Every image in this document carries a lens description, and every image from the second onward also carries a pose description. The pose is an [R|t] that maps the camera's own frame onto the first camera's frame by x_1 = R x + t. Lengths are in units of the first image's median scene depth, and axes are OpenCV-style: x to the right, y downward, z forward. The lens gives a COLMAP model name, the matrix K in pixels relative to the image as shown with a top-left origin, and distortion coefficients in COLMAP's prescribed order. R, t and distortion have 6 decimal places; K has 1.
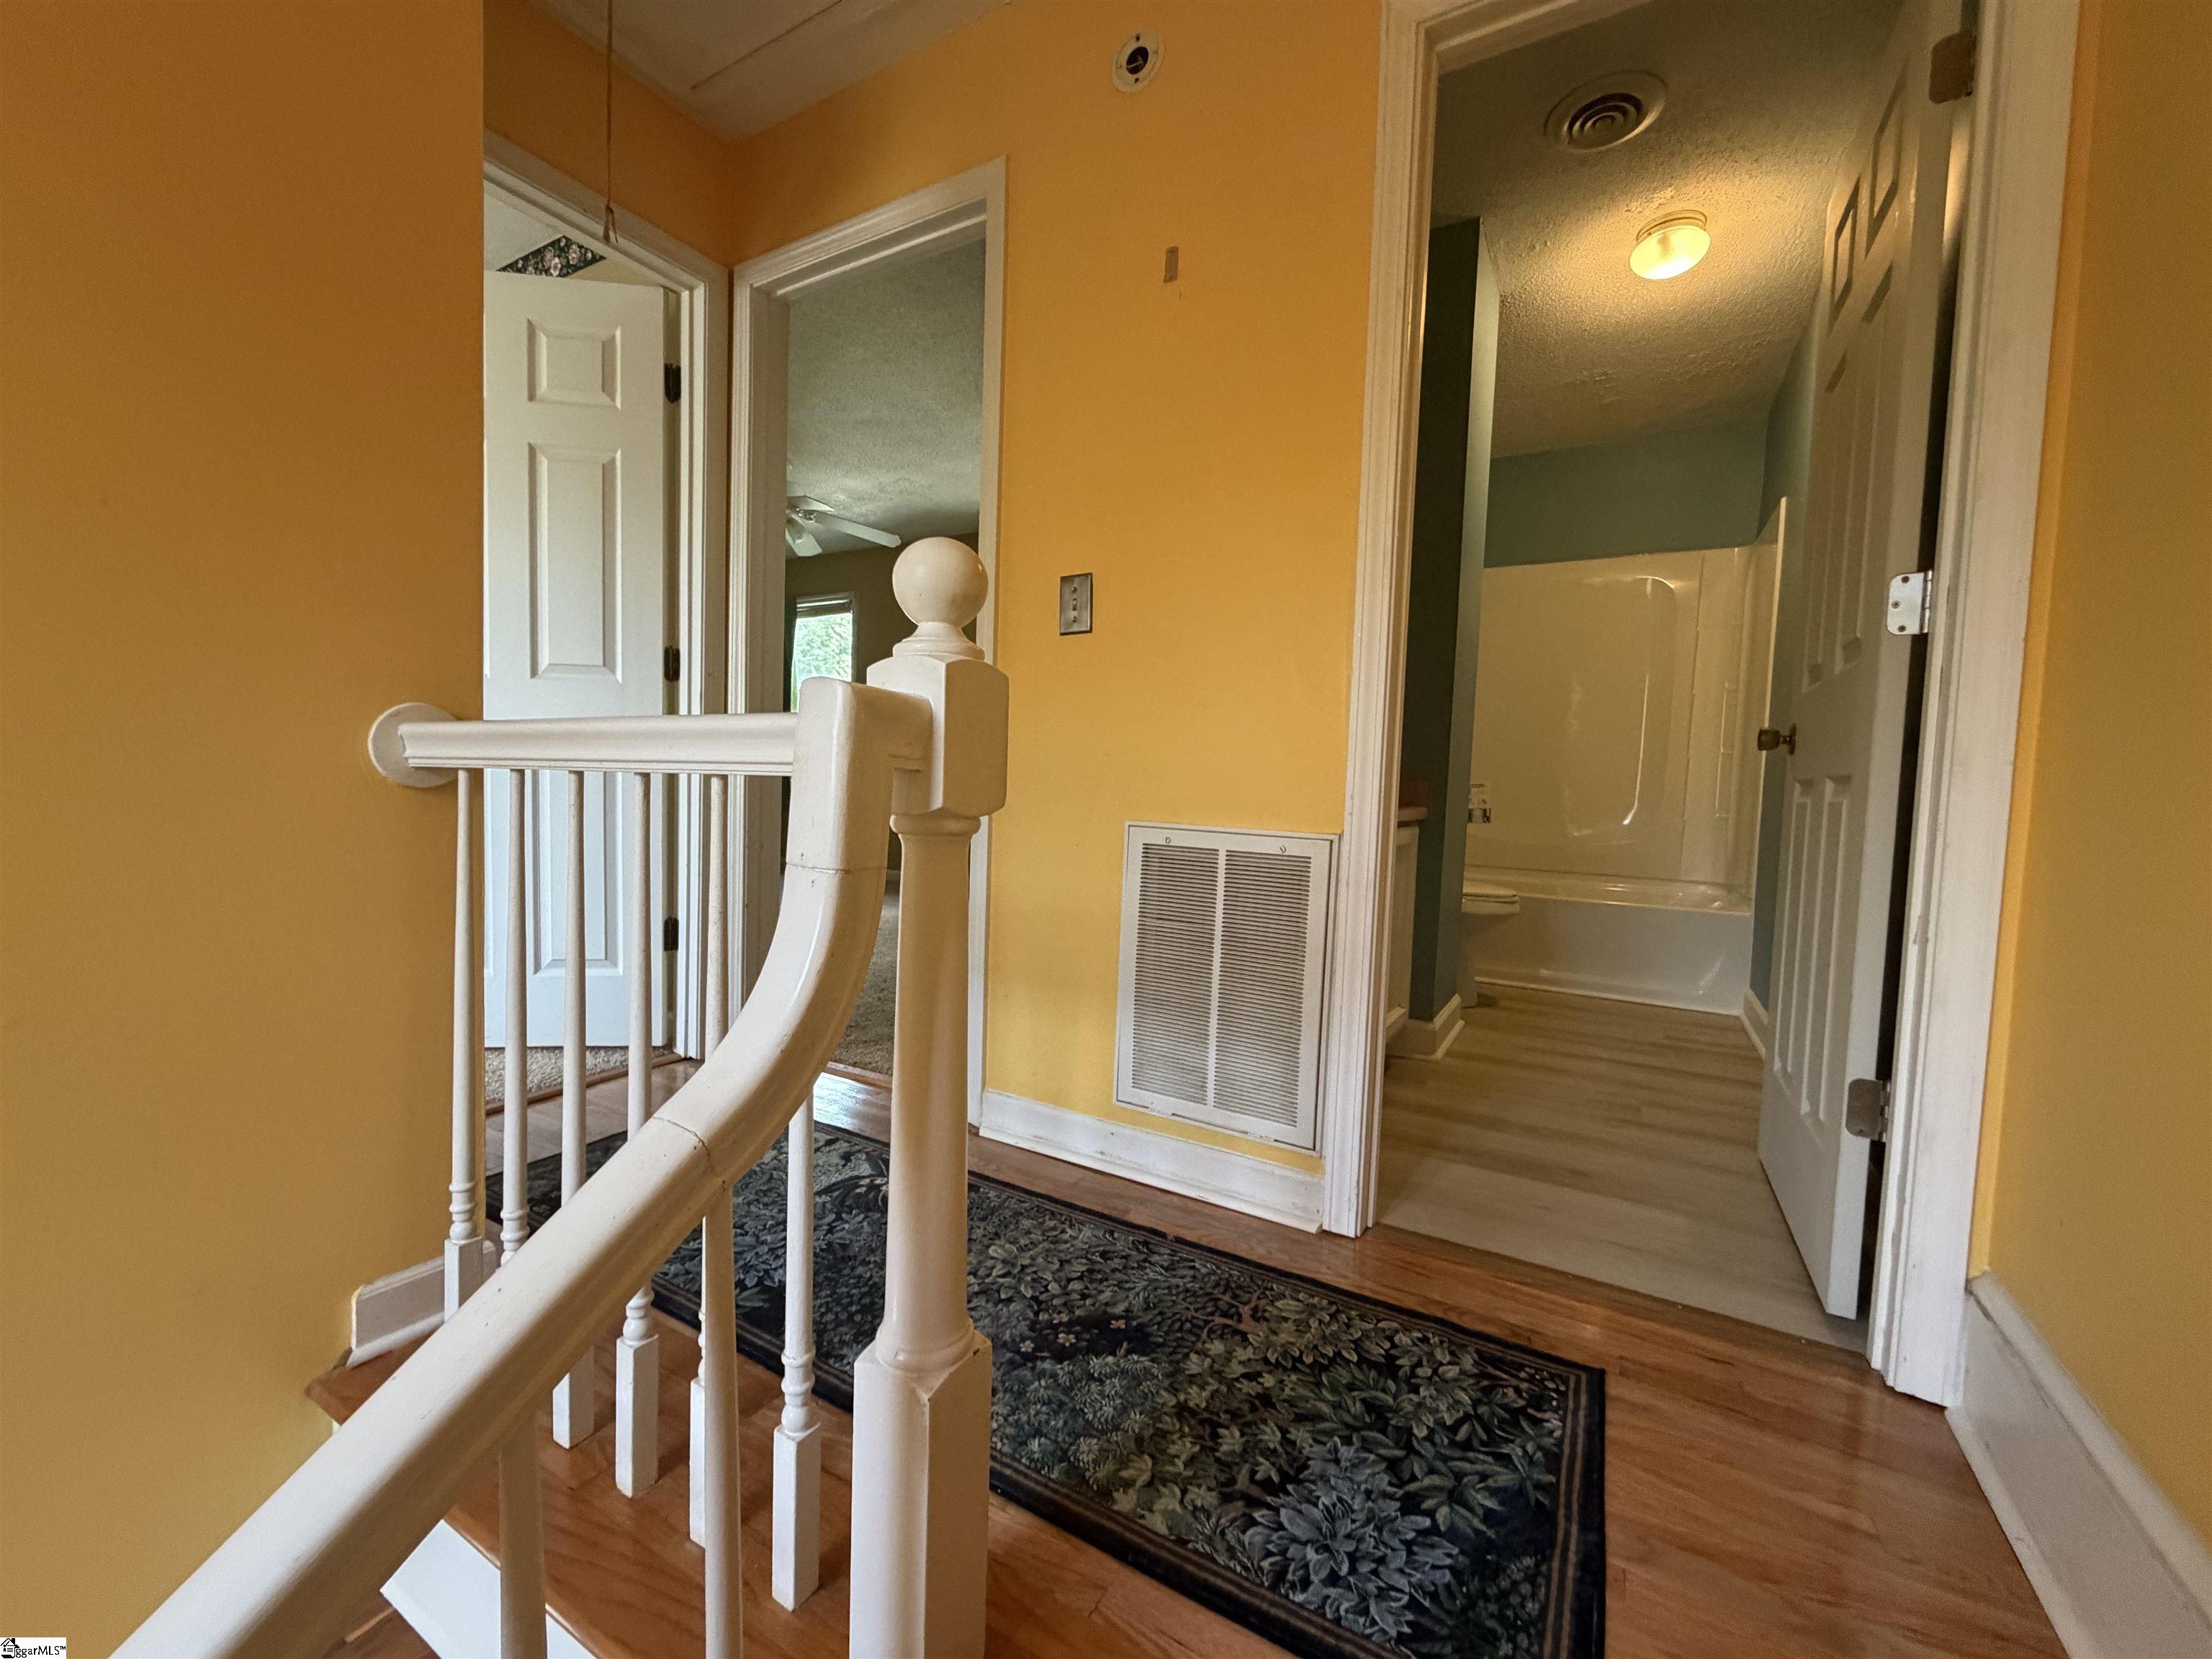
lens RADIAL K [[894.5, 0, 1102.8], [0, 894.5, 820.3], [0, 0, 1]] dist [0.002240, -0.000099]
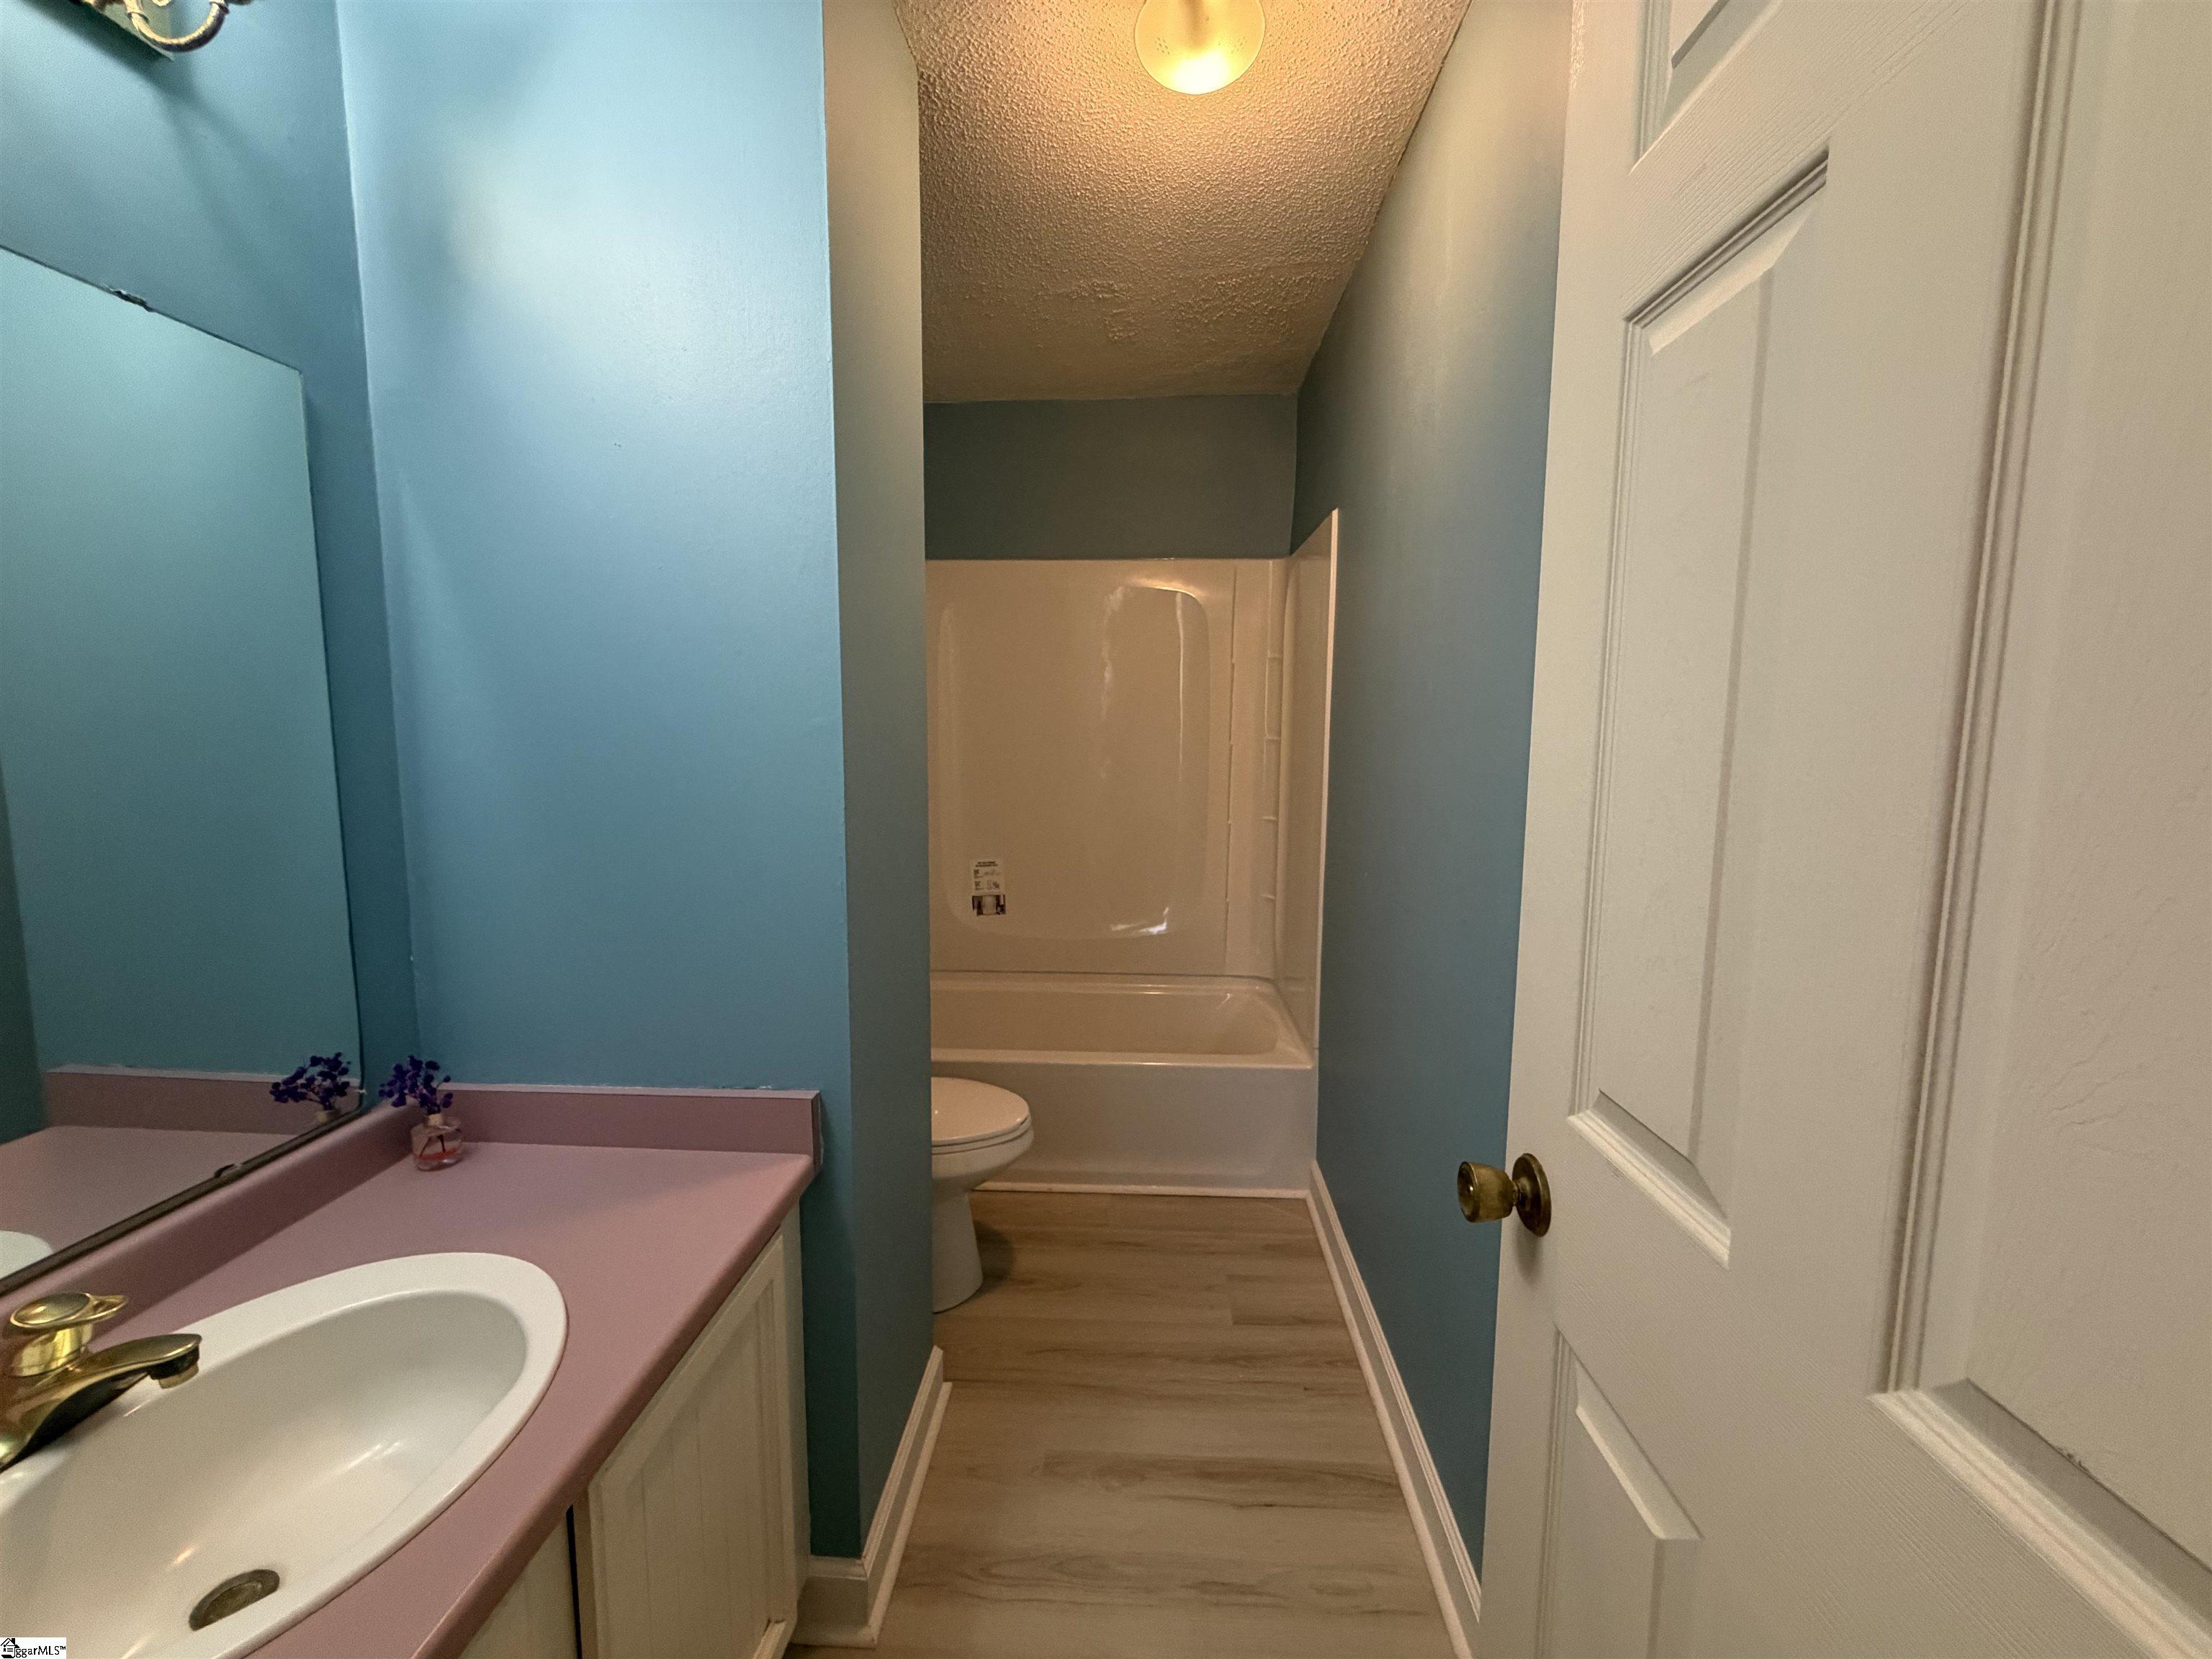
lens RADIAL K [[894.5, 0, 1102.8], [0, 894.5, 820.3], [0, 0, 1]] dist [0.002240, -0.000099]
pose [[0.890094, -0.078461, 0.448974, 0.387422], [0.043103, 0.995147, 0.088456, -0.291190], [-0.453735, -0.059381, 0.889156, 0.676732]]
